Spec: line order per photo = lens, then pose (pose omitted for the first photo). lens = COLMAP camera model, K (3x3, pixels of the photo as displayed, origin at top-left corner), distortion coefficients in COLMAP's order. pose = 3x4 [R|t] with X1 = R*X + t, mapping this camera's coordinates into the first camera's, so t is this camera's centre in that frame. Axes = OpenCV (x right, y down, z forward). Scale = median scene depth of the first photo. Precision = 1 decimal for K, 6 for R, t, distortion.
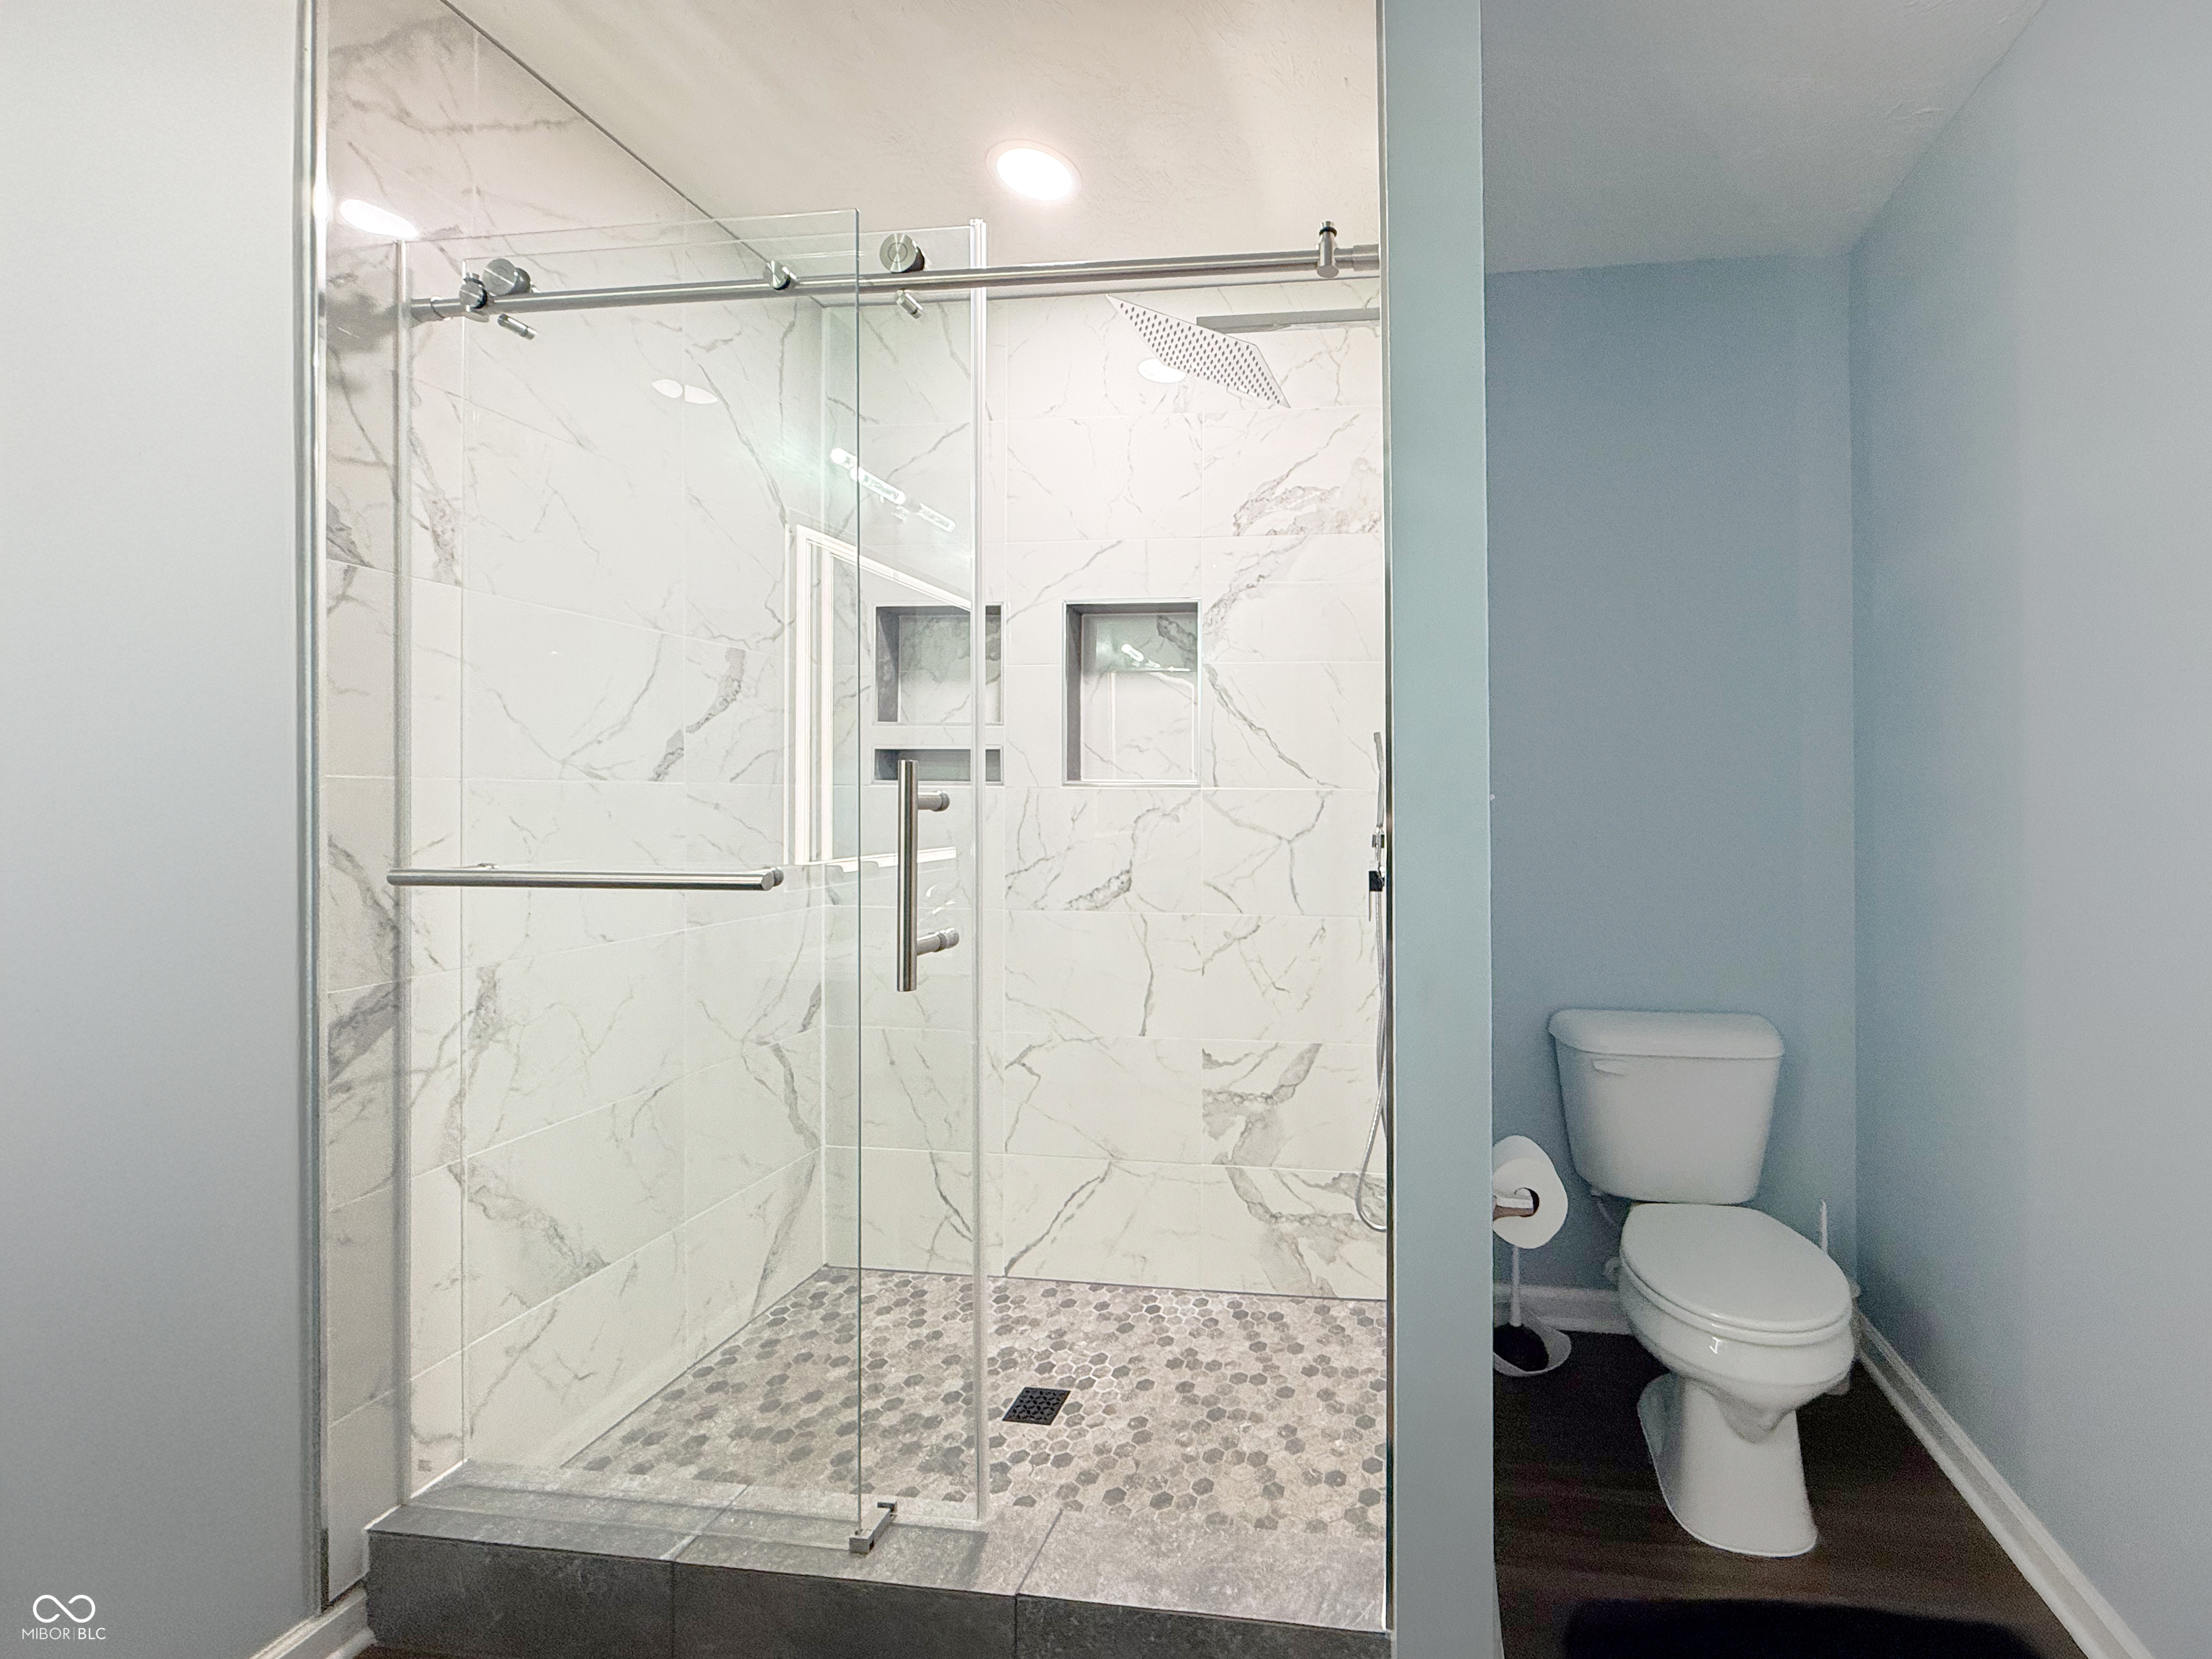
lens RADIAL K [[909.3, 0, 1108.6], [0, 909.3, 794.7], [0, 0, 1]] dist [0.000742, -0.003242]
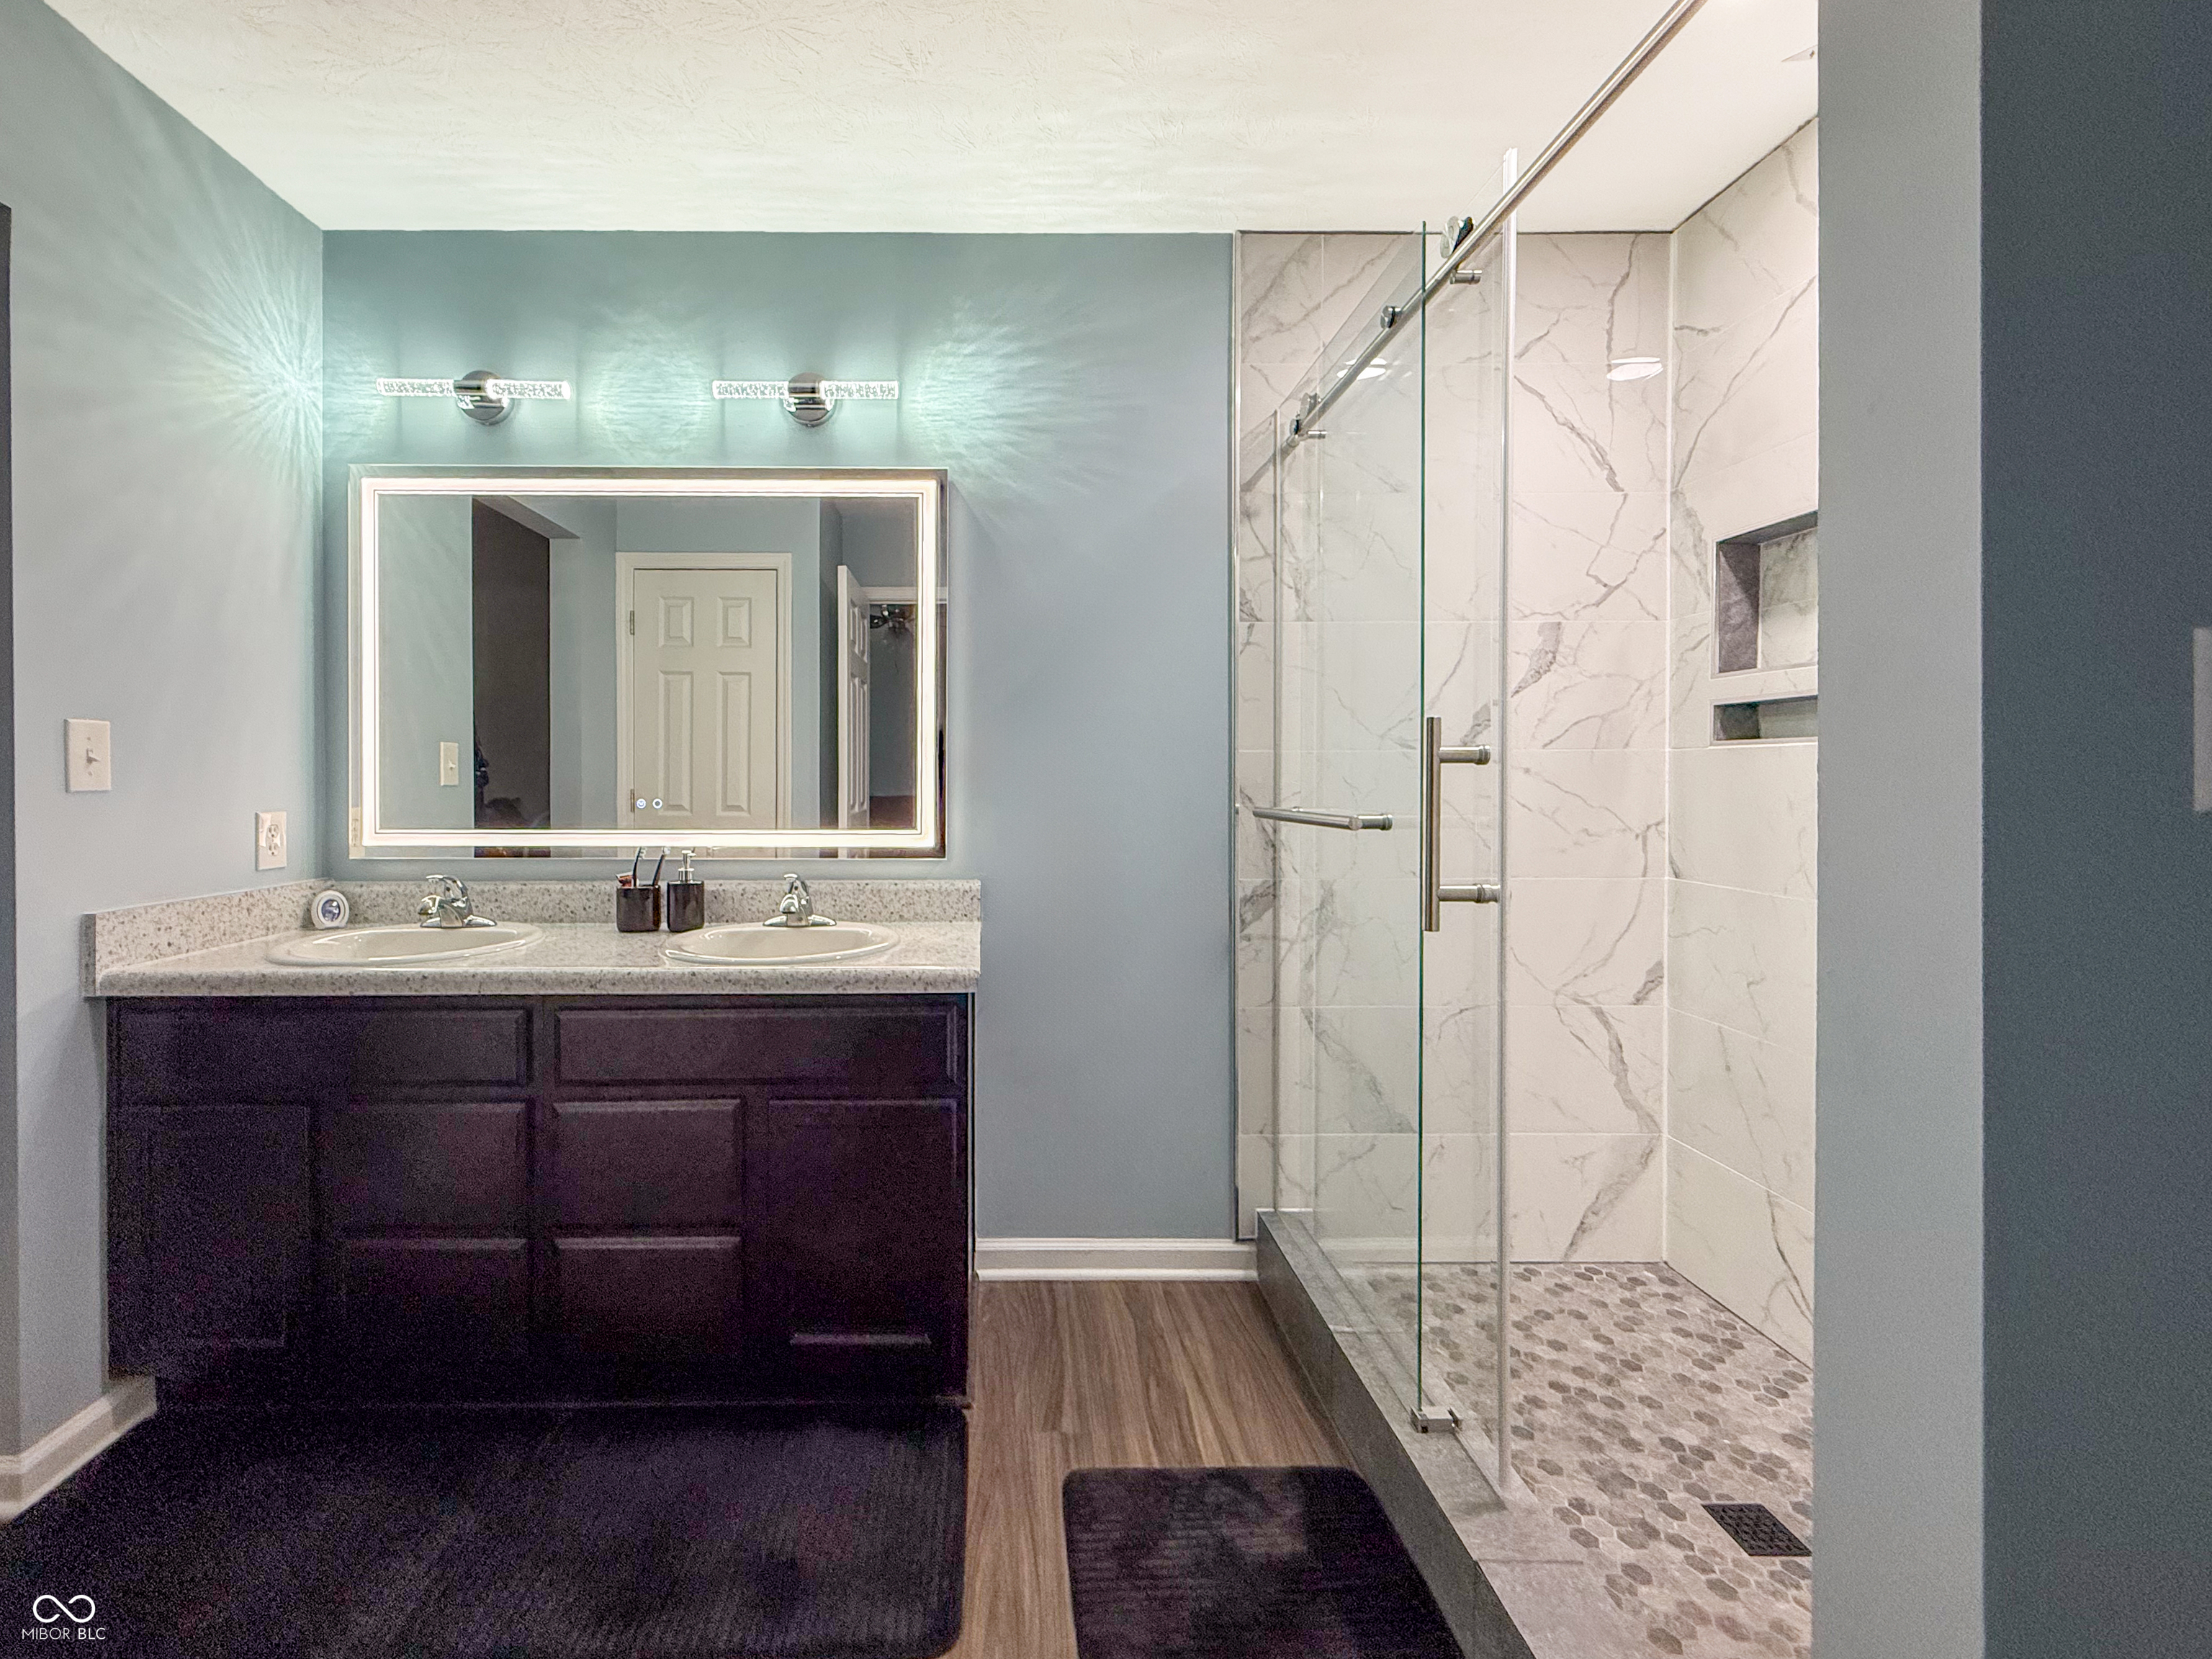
lens RADIAL K [[889.7, 0, 1109.2], [0, 889.7, 788.0], [0, 0, 1]] dist [-0.017396, 0.012739]
pose [[0.244748, 0.008184, -0.969552, 0.536811], [0.003048, 0.999953, 0.009210, 0.024975], [0.969582, -0.005209, 0.244712, 0.283921]]
